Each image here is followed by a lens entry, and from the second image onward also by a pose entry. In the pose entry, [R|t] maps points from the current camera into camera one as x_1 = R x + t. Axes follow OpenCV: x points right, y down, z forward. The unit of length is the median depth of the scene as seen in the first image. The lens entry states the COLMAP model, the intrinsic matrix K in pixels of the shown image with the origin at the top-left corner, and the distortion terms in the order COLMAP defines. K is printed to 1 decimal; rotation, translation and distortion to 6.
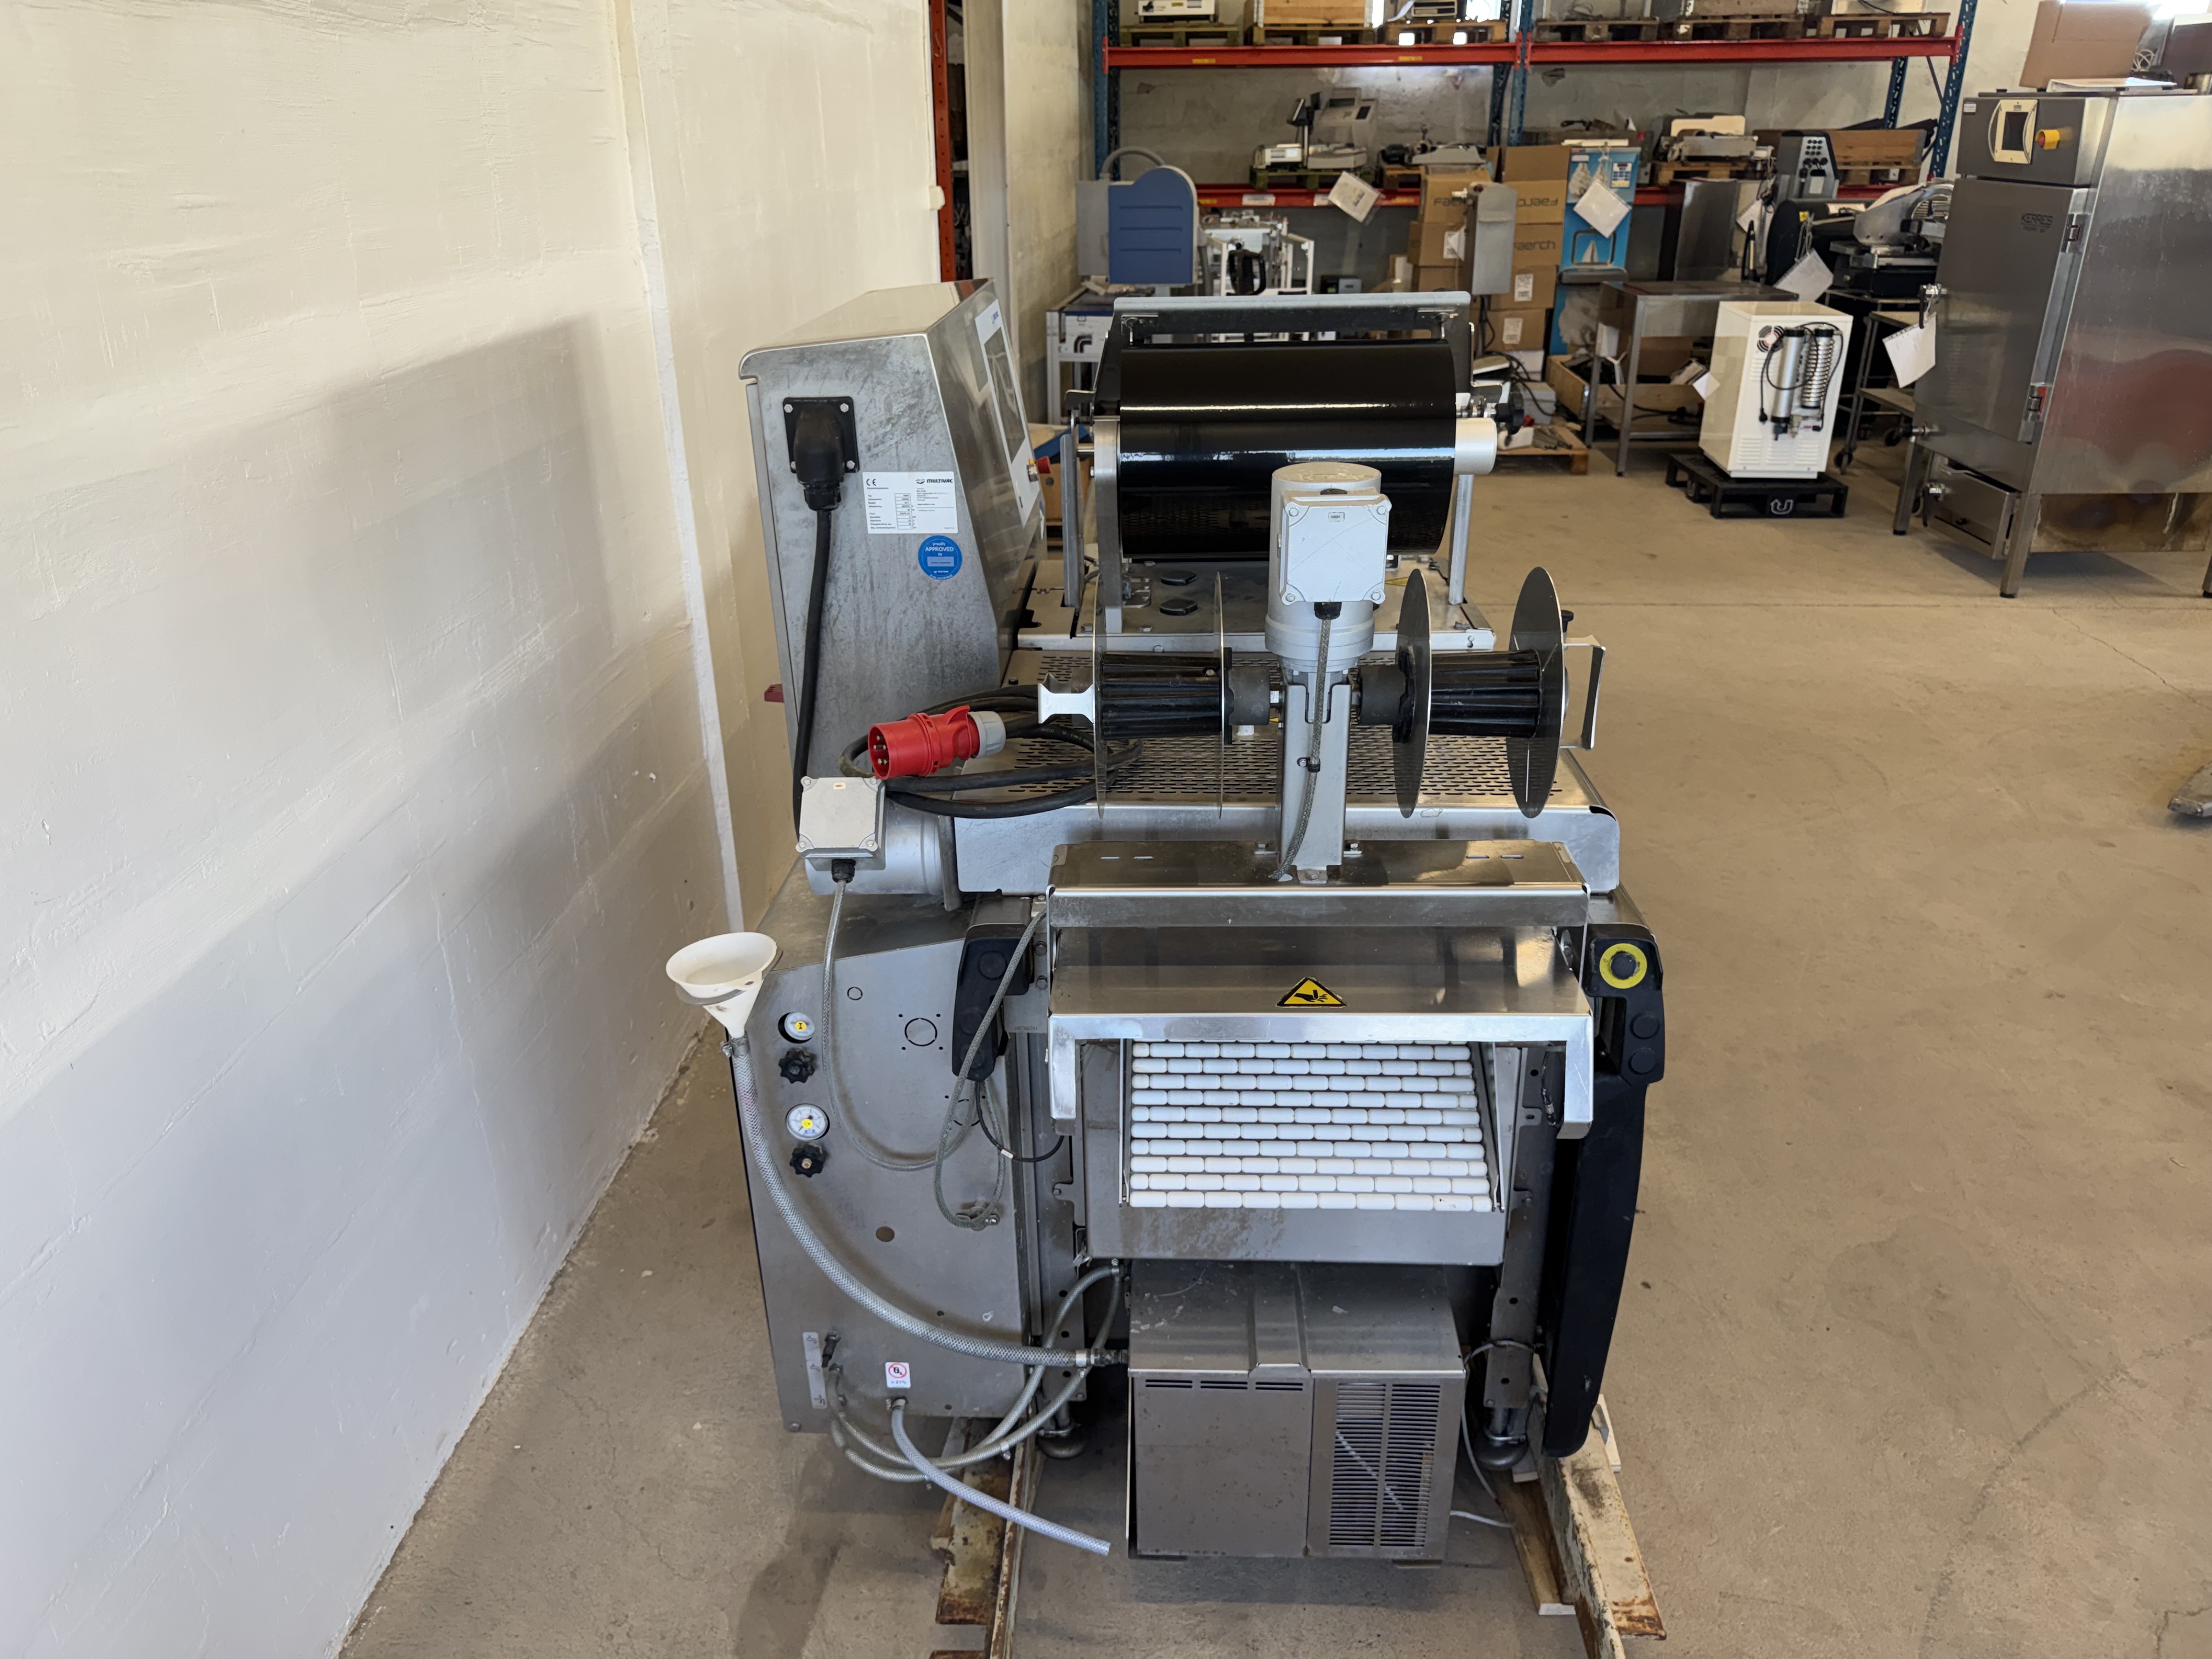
lens RADIAL K [[1588.7, 0, 1106.0], [0, 1588.7, 829.5], [0, 0, 1]] dist [0.113587, -0.194503]
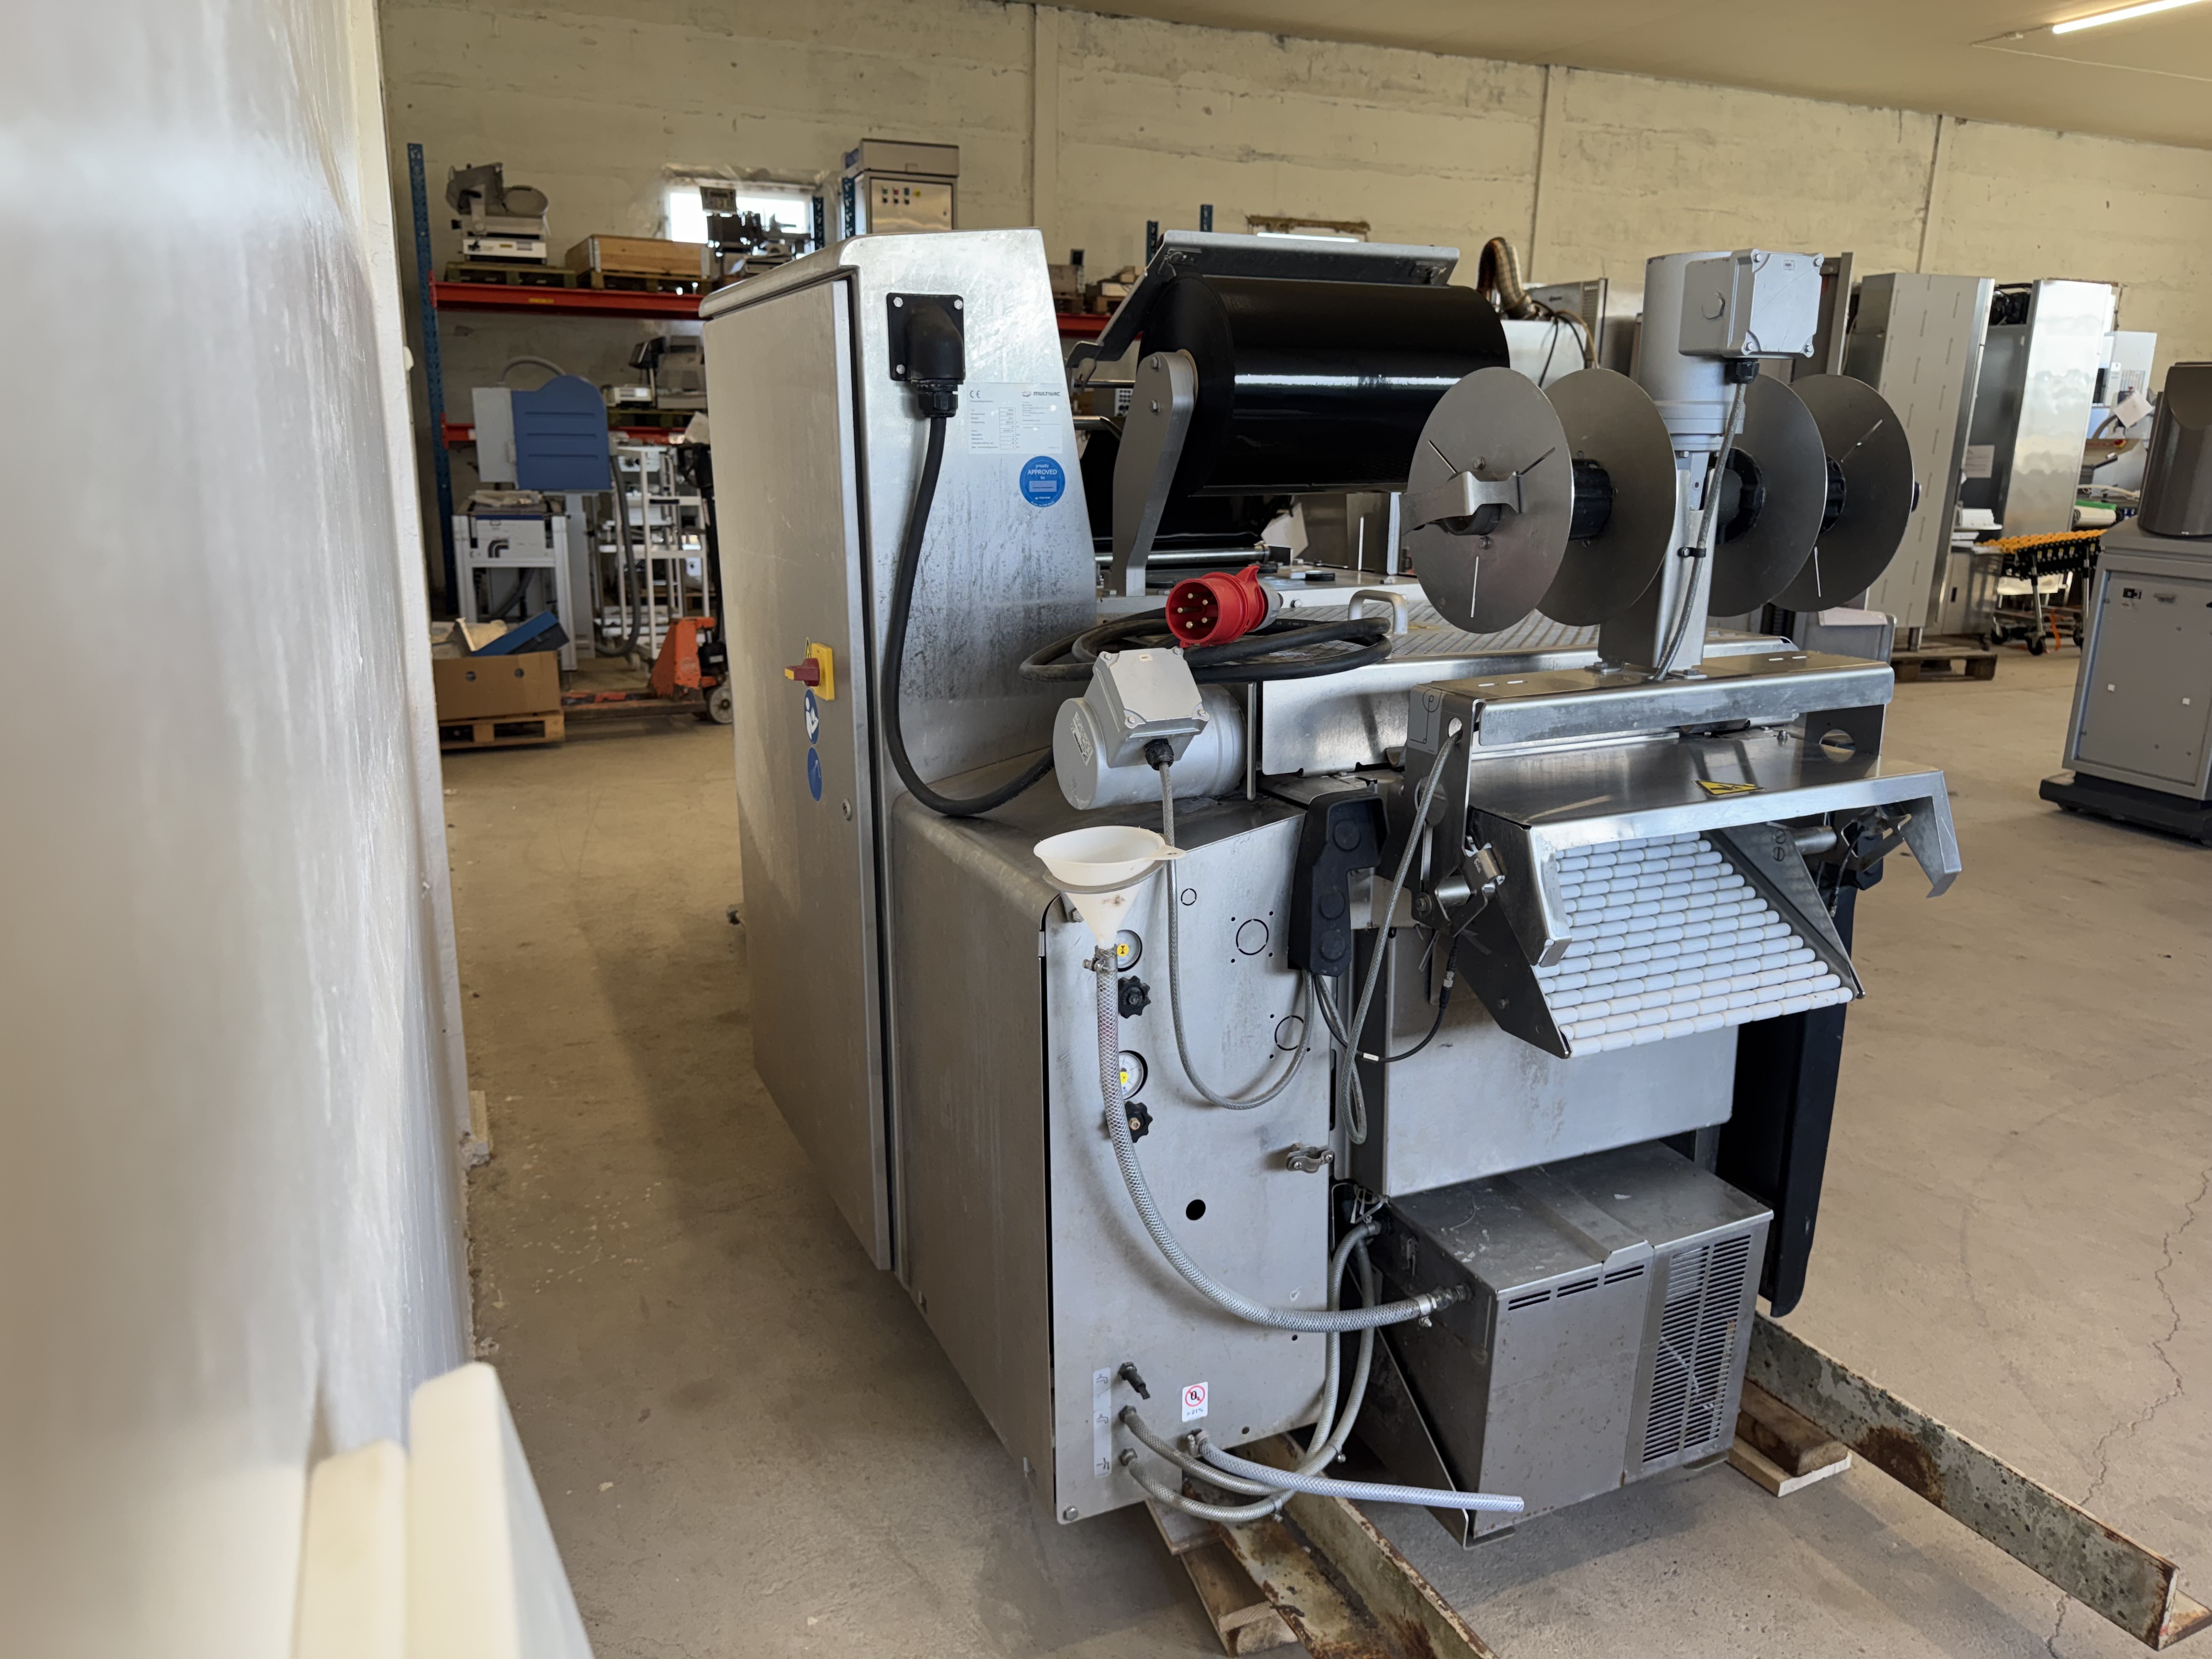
lens RADIAL K [[1583.2, 0, 1106.0], [0, 1583.2, 829.5], [0, 0, 1]] dist [0.119109, -0.223570]
pose [[0.885994, -0.089656, 0.454946, -0.181733], [0.169410, 0.975892, -0.137602, 0.055394], [-0.431642, 0.198987, 0.879824, 0.083090]]
